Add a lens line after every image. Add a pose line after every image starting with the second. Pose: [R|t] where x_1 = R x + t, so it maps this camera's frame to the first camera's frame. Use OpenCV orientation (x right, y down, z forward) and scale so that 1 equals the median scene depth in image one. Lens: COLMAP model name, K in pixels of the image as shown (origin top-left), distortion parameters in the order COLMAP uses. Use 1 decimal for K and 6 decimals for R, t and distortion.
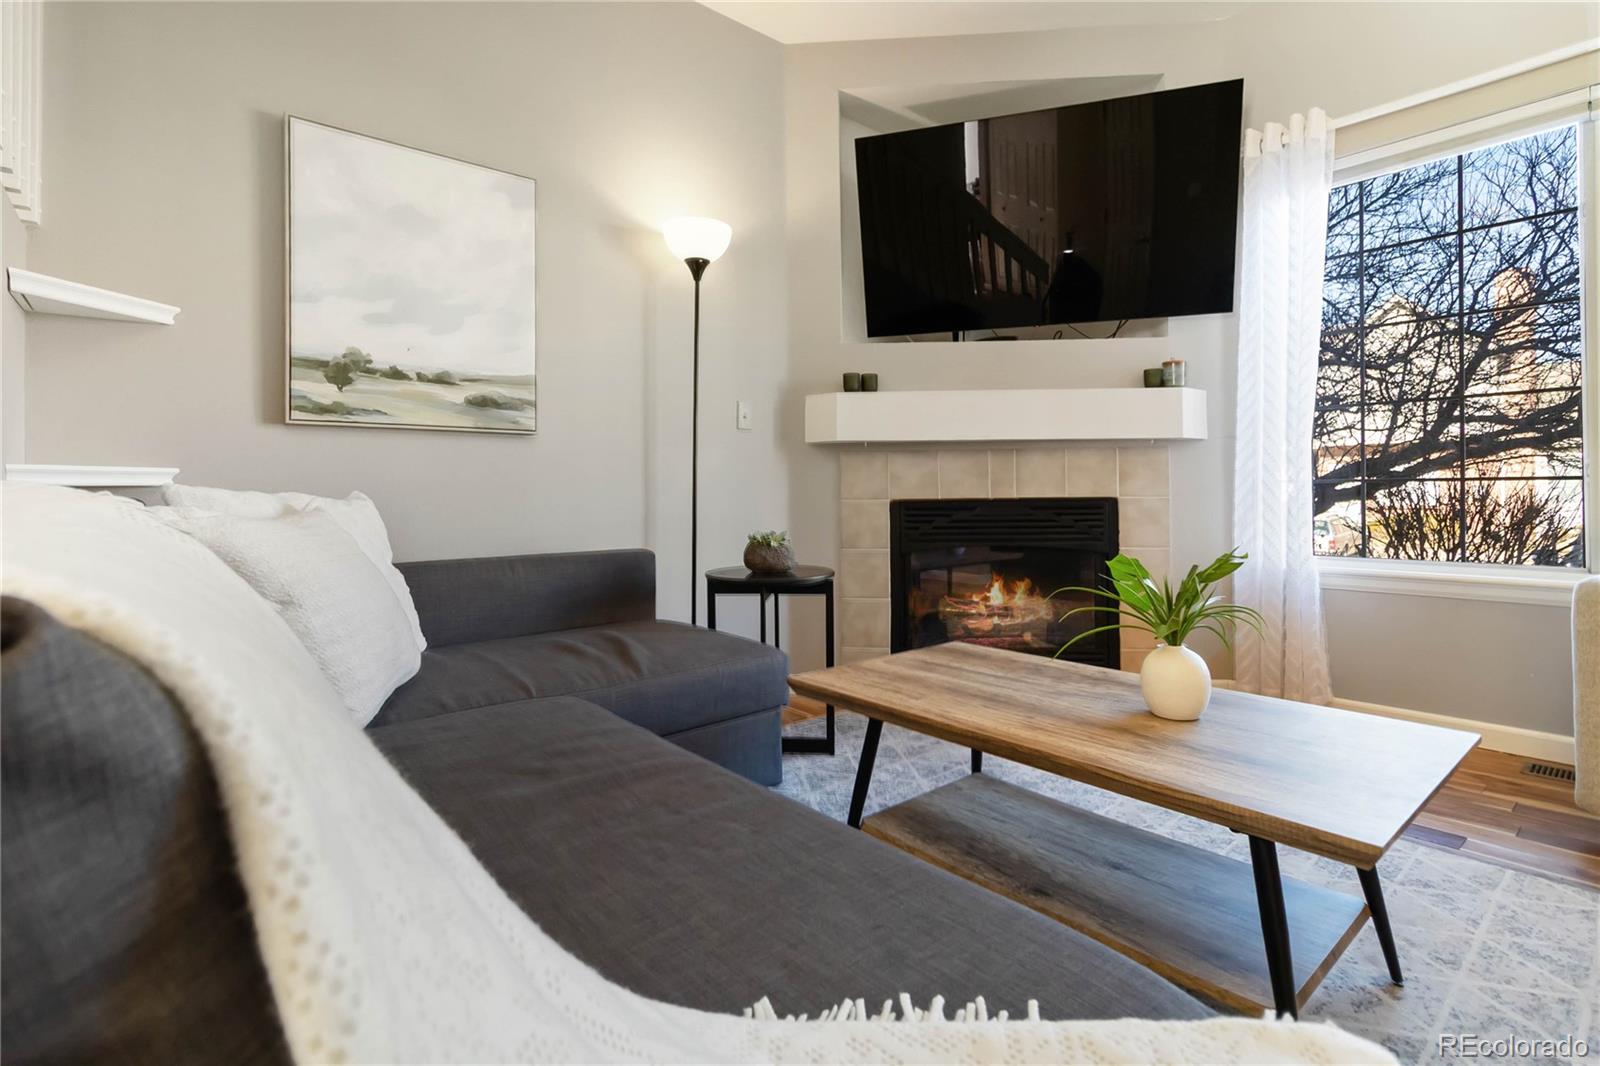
lens RADIAL K [[770.4, 0, 802.4], [0, 770.4, 478.0], [0, 0, 1]] dist [-0.000190, 0.000293]
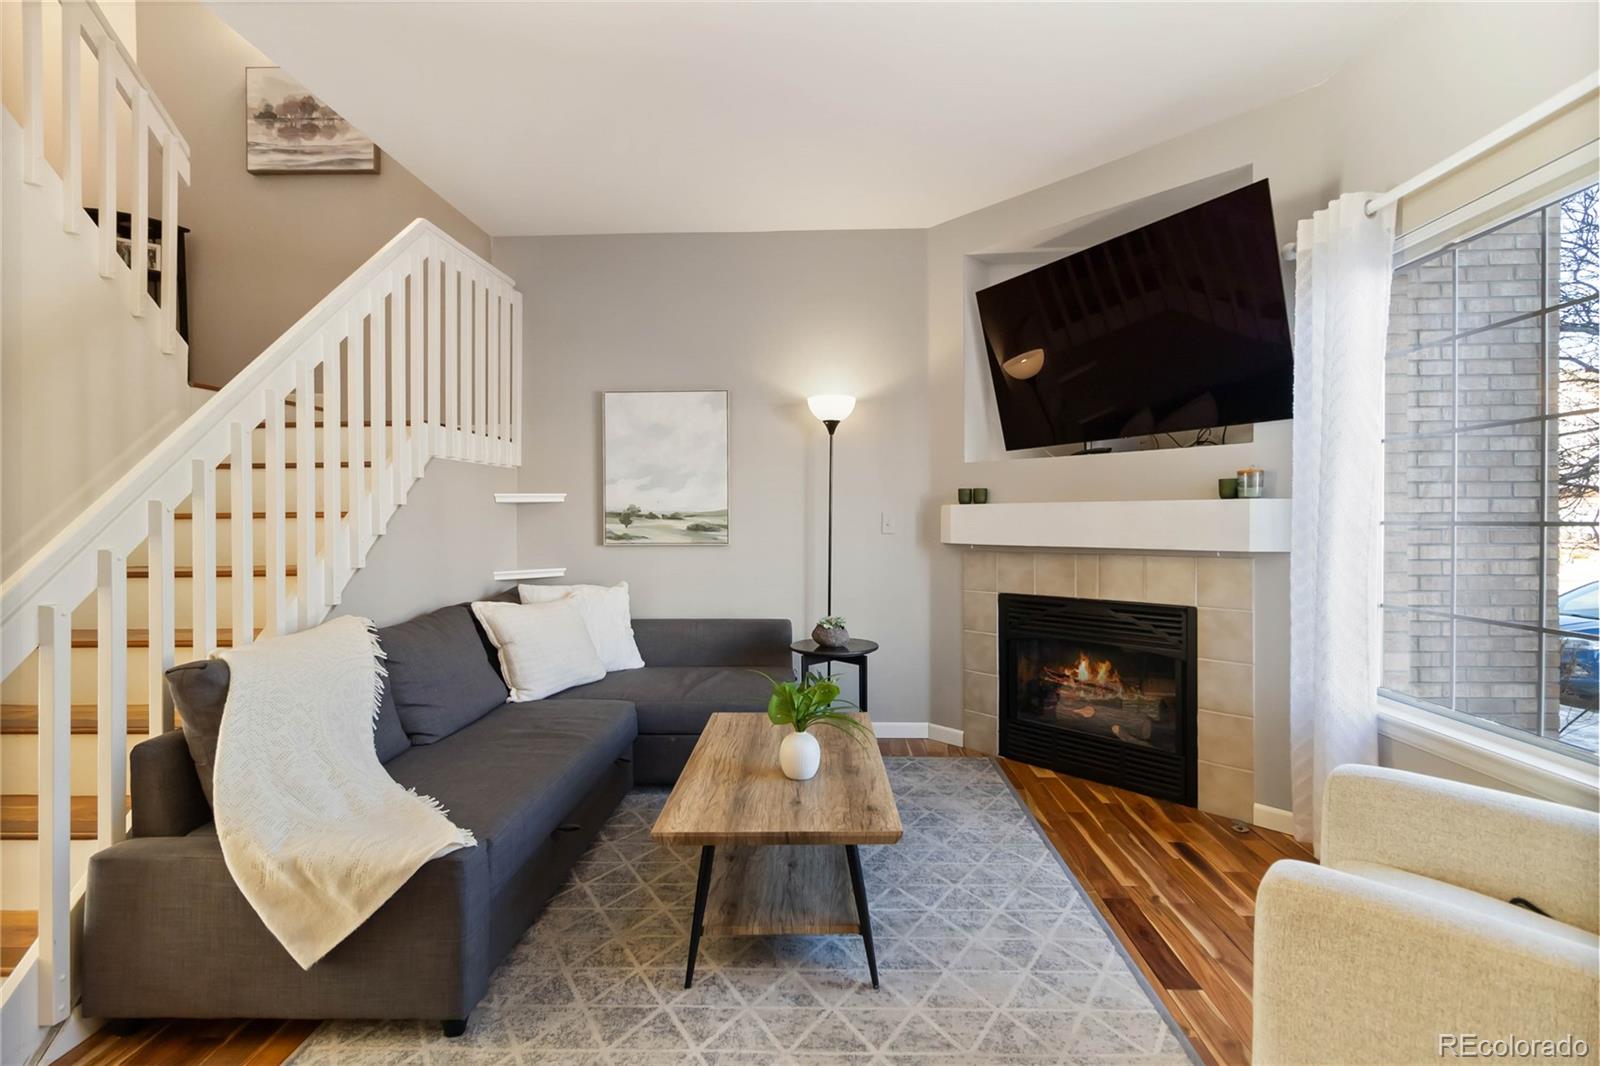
lens RADIAL K [[734.1, 0, 809.4], [0, 734.1, 525.0], [0, 0, 1]] dist [-0.001496, -0.000410]
pose [[0.738822, 0.009948, -0.673827, 0.766708], [0.009030, 0.999655, 0.024659, -0.124306], [0.673840, -0.024303, 0.738478, -0.043516]]
